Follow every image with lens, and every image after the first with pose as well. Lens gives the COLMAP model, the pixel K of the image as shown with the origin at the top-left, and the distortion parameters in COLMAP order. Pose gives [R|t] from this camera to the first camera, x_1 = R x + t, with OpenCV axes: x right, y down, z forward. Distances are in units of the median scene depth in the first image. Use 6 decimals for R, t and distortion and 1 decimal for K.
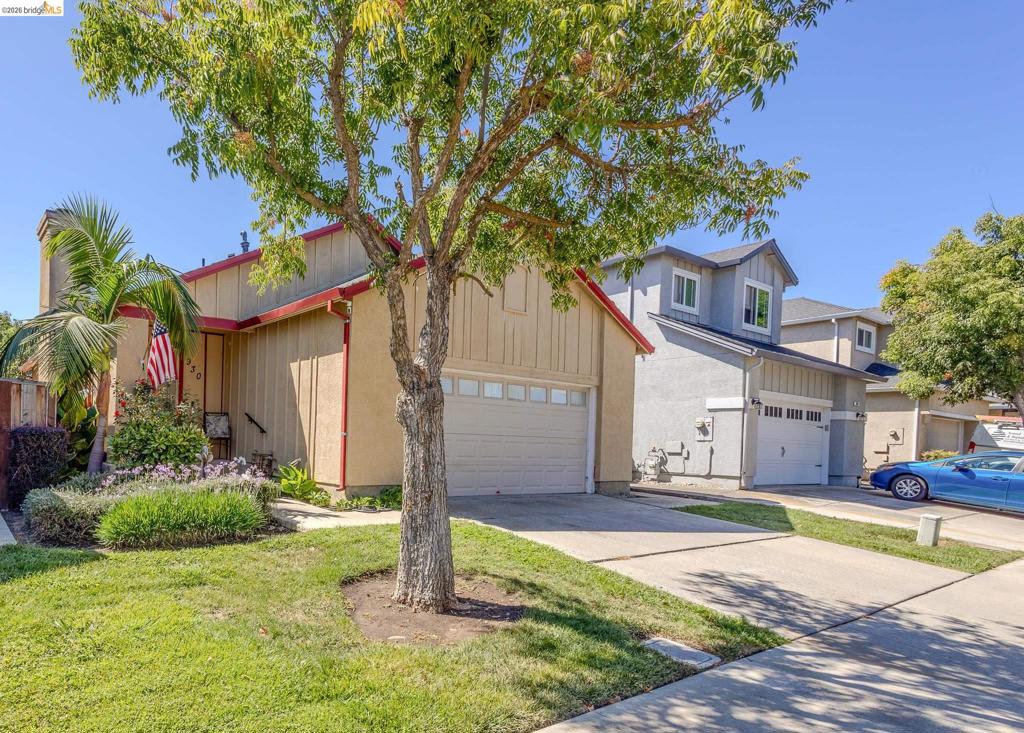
lens RADIAL K [[531.9, 0, 511.9], [0, 531.9, 449.7], [0, 0, 1]] dist [0.001595, 0.000858]
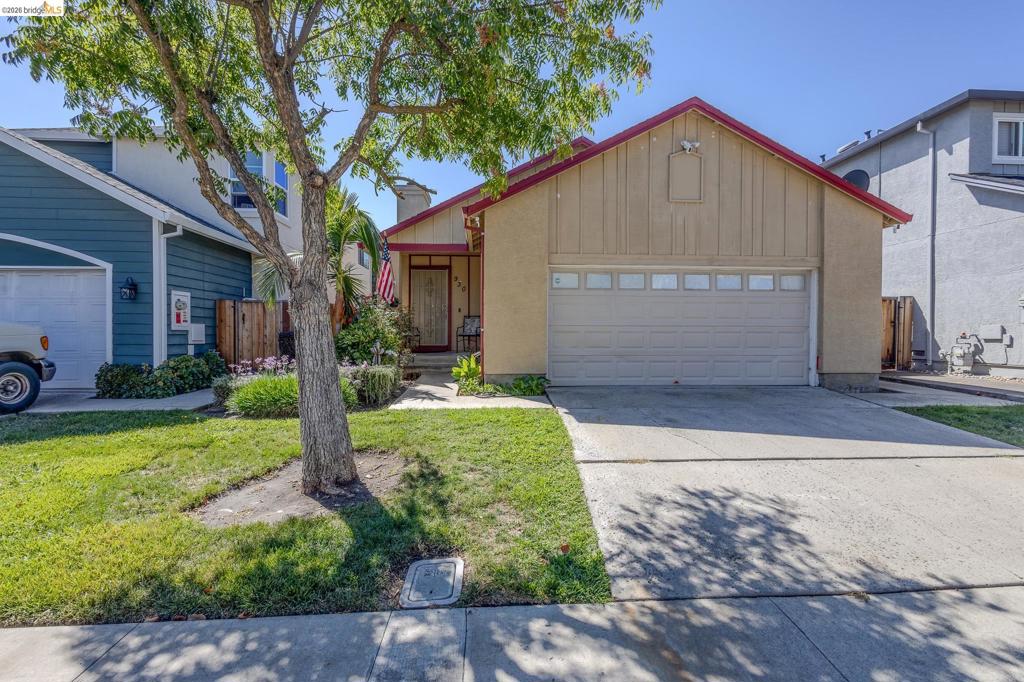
lens RADIAL K [[468.5, 0, 514.4], [0, 468.5, 338.6], [0, 0, 1]] dist [0.019599, -0.008599]
pose [[0.873977, -0.020362, -0.485541, 0.467366], [0.017195, 0.999792, -0.010977, 0.004750], [0.485664, 0.001245, 0.874145, 0.241644]]
